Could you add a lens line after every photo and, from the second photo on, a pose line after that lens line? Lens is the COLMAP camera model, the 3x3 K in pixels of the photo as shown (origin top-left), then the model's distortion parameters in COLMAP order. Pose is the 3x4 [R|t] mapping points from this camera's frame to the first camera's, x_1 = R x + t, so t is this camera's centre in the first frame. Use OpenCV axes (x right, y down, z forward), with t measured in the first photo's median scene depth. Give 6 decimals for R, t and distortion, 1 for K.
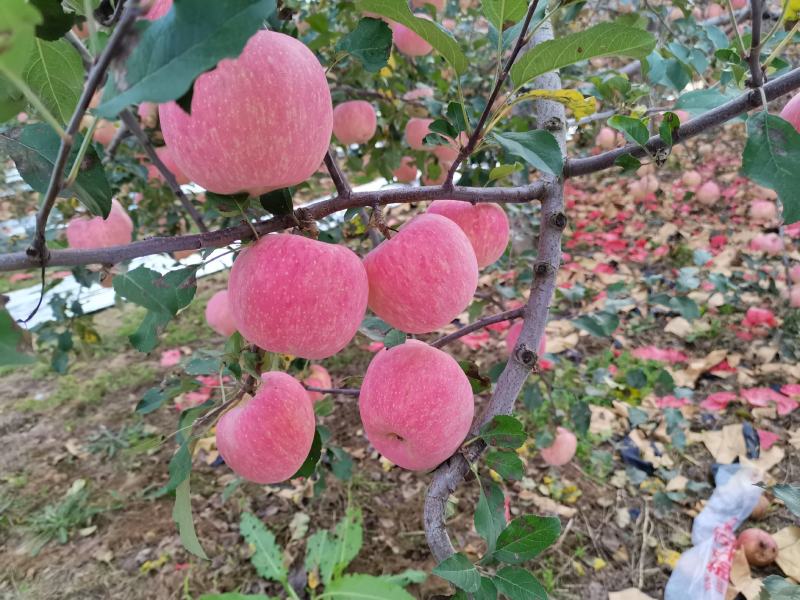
lens RADIAL K [[600.3, 0, 398.3], [0, 600.3, 302.7], [0, 0, 1]] dist [-0.002536, -0.004815]
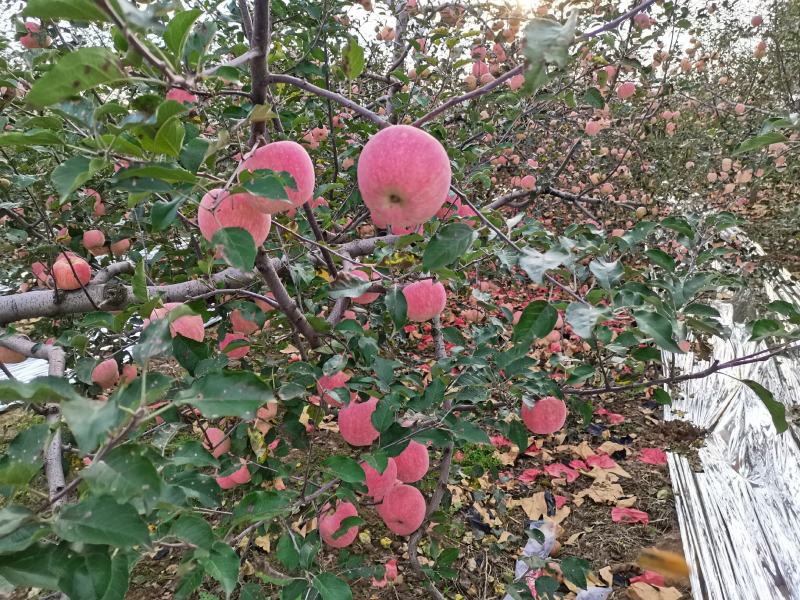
lens RADIAL K [[582.0, 0, 399.5], [0, 582.0, 297.1], [0, 0, 1]] dist [0.015079, -0.002504]
pose [[0.966456, 0.012606, 0.256523, -0.147467], [0.021557, 0.991289, -0.129928, -0.094505], [-0.255927, 0.131099, 0.957765, -0.352517]]
